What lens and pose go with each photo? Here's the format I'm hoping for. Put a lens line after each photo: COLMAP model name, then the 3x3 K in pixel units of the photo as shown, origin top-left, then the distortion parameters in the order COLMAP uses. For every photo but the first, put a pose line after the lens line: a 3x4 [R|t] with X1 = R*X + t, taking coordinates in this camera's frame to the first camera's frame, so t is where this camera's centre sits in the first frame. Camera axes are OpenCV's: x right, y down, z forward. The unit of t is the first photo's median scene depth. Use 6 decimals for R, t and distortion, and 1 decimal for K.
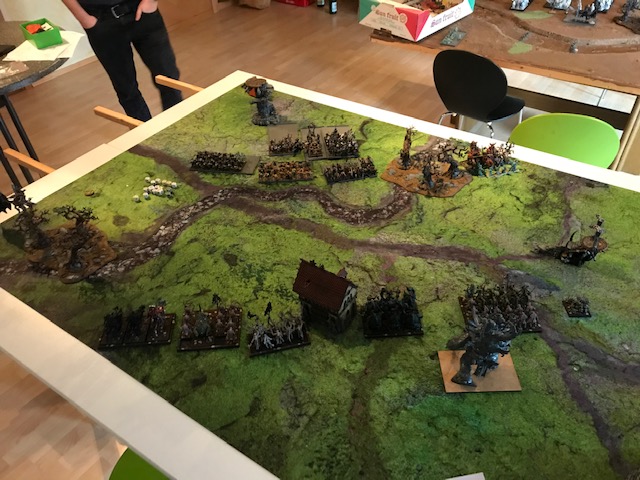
lens RADIAL K [[525.4, 0, 322.8], [0, 525.4, 237.7], [0, 0, 1]] dist [0.035744, -0.055776]
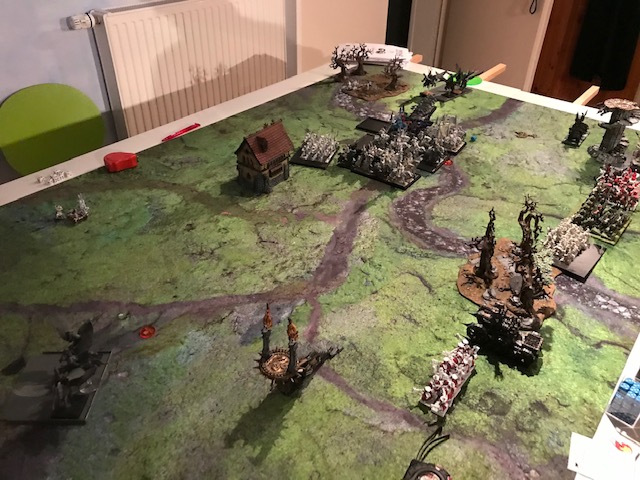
lens RADIAL K [[525.4, 0, 324.2], [0, 525.4, 235.3], [0, 0, 1]] dist [0.035744, -0.055776]
pose [[-0.090072, 0.601287, -0.793940, 0.845286], [-0.668516, 0.554397, 0.495713, -0.374693], [0.738224, 0.575411, 0.352034, 0.700642]]
